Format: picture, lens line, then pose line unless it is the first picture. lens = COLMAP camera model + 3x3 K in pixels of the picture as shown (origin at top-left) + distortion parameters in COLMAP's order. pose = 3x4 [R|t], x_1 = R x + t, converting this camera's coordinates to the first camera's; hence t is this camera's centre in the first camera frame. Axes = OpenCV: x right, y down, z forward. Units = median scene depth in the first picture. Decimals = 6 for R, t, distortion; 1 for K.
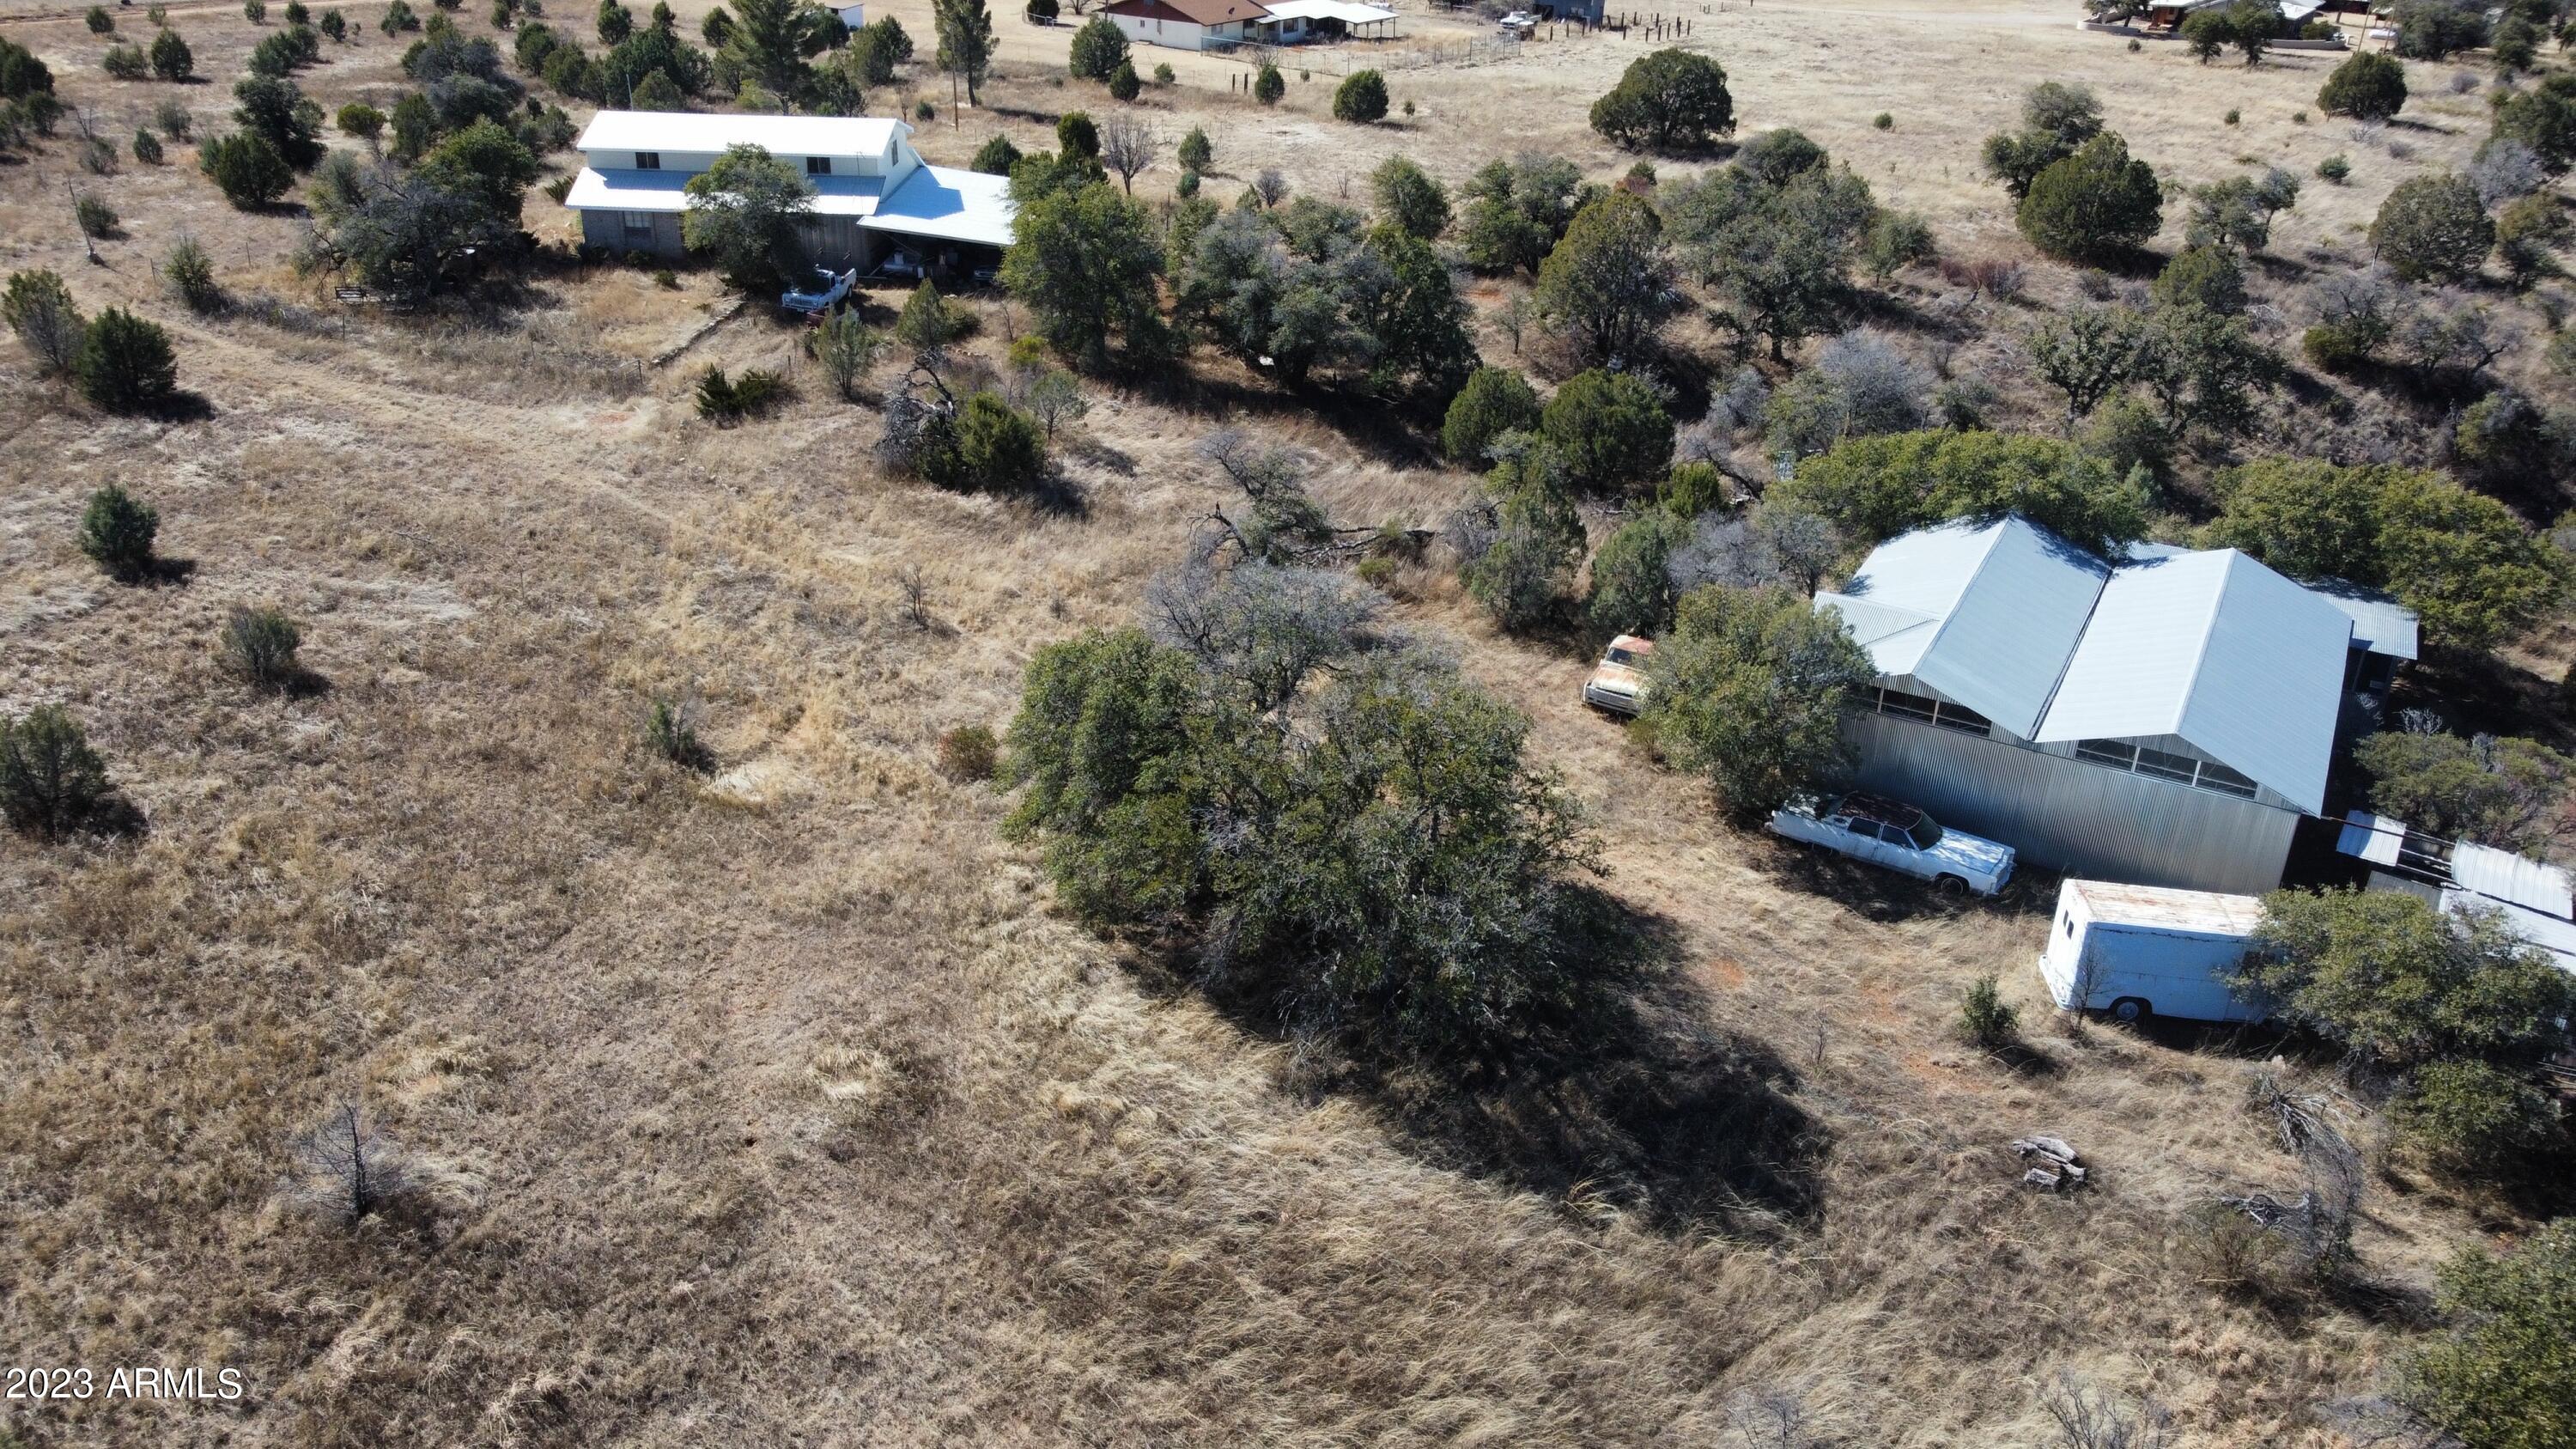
lens RADIAL K [[1946.9, 0, 1264.3], [0, 1946.9, 733.5], [0, 0, 1]] dist [-0.007373, -0.003209]
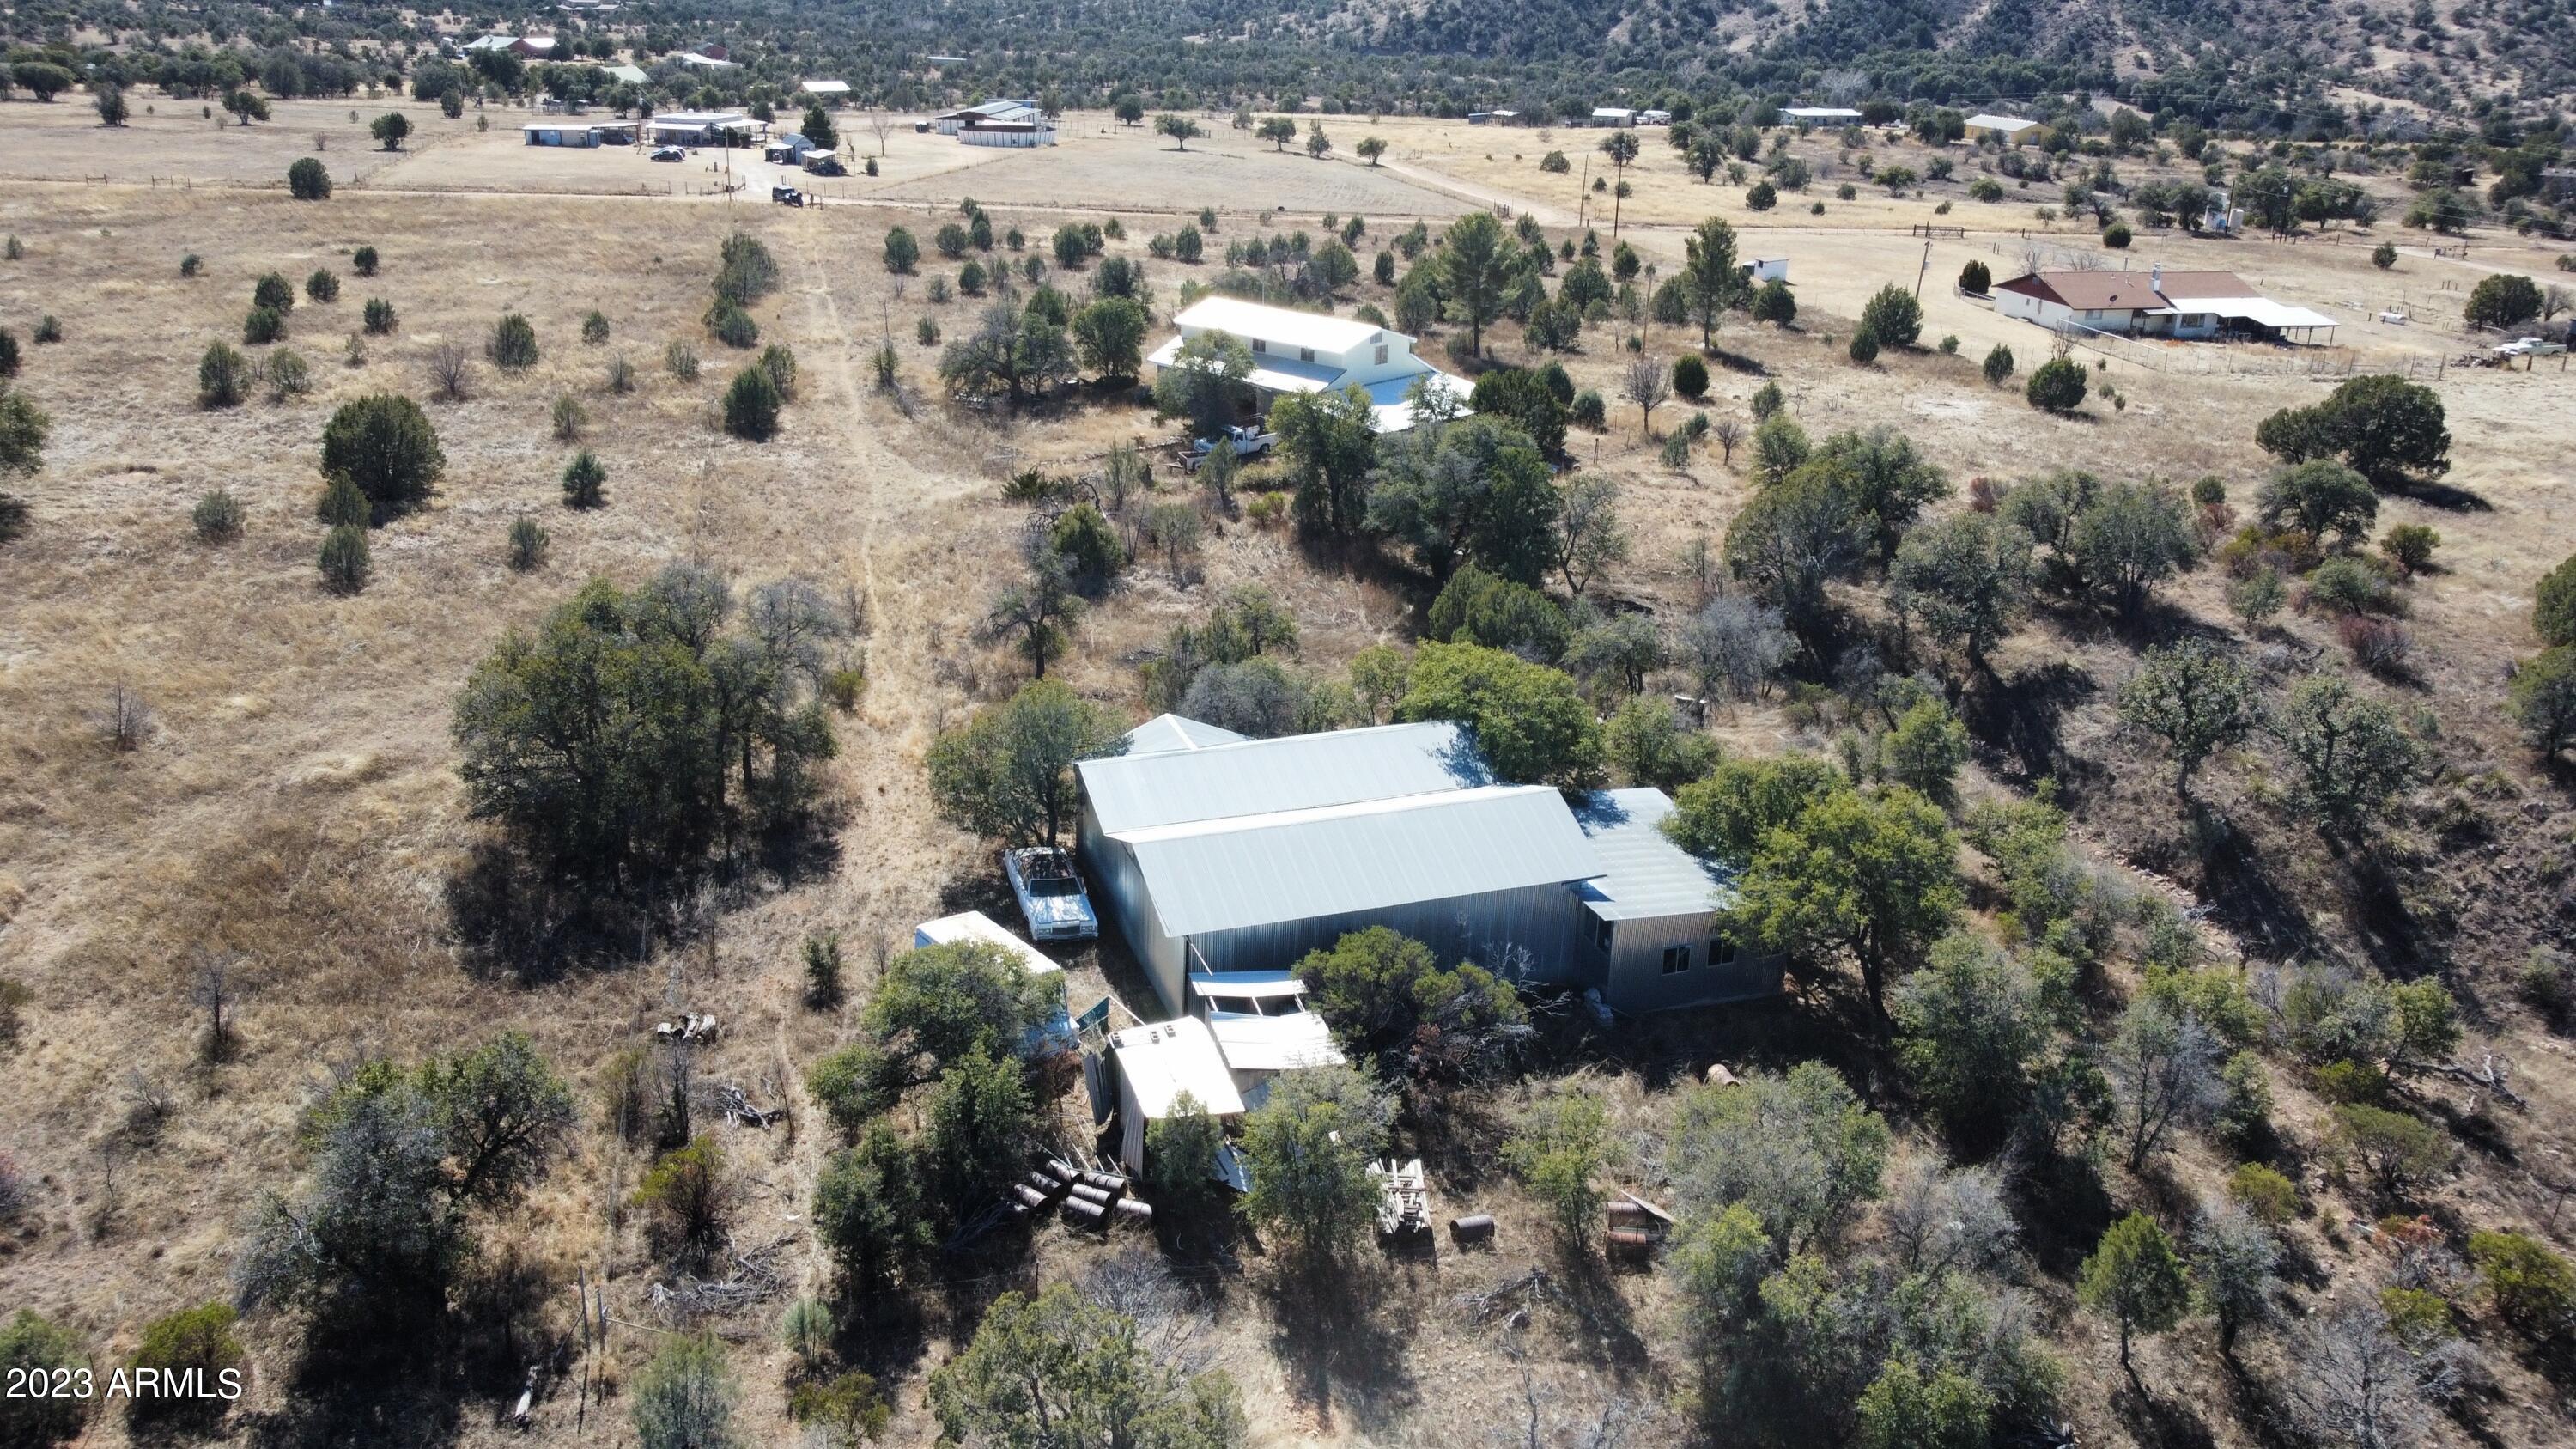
lens RADIAL K [[1946.9, 0, 1290.9], [0, 1946.9, 721.8], [0, 0, 1]] dist [-0.007373, -0.003209]
pose [[0.755648, 0.232787, -0.612214, 0.647446], [-0.307619, 0.951340, -0.017954, -0.041122], [0.578244, 0.201896, 0.790489, 0.040954]]
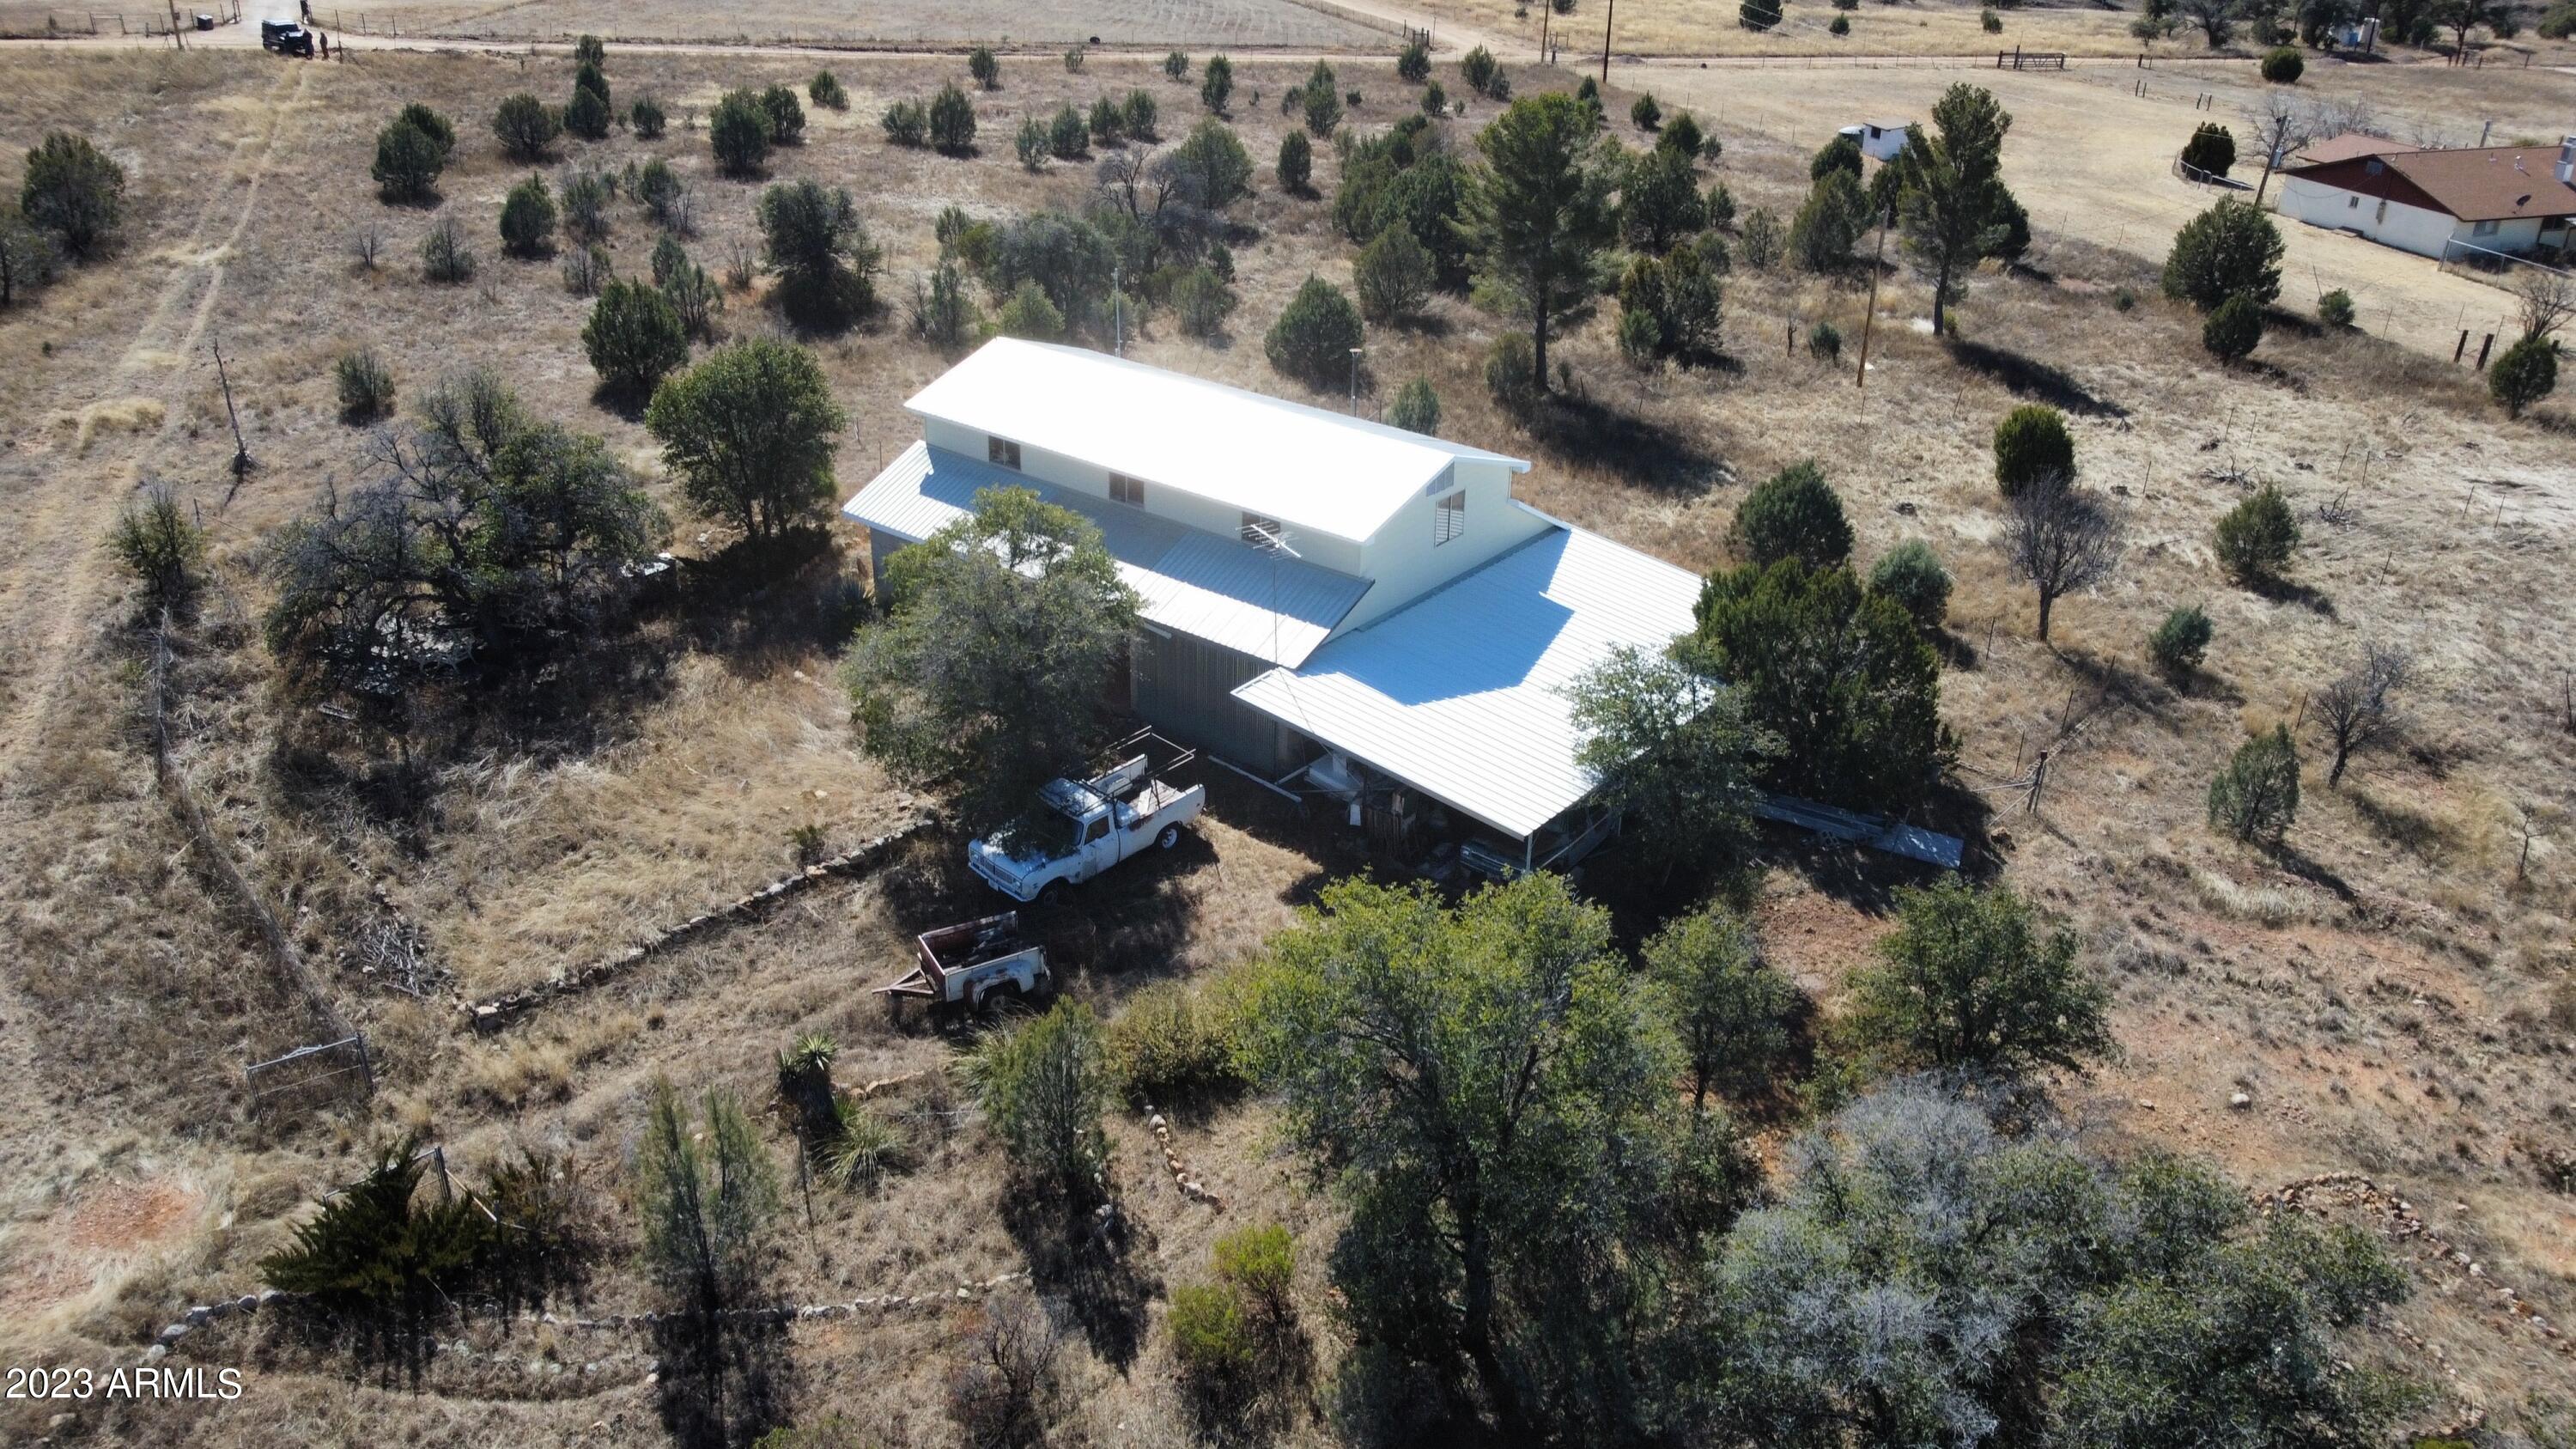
lens RADIAL K [[1946.9, 0, 1285.6], [0, 1946.9, 725.5], [0, 0, 1]] dist [-0.007373, -0.003209]
pose [[0.818493, 0.256077, -0.514290, 0.038169], [-0.270165, 0.961575, 0.048822, -0.293723], [0.507031, 0.098983, 0.856226, 0.648554]]
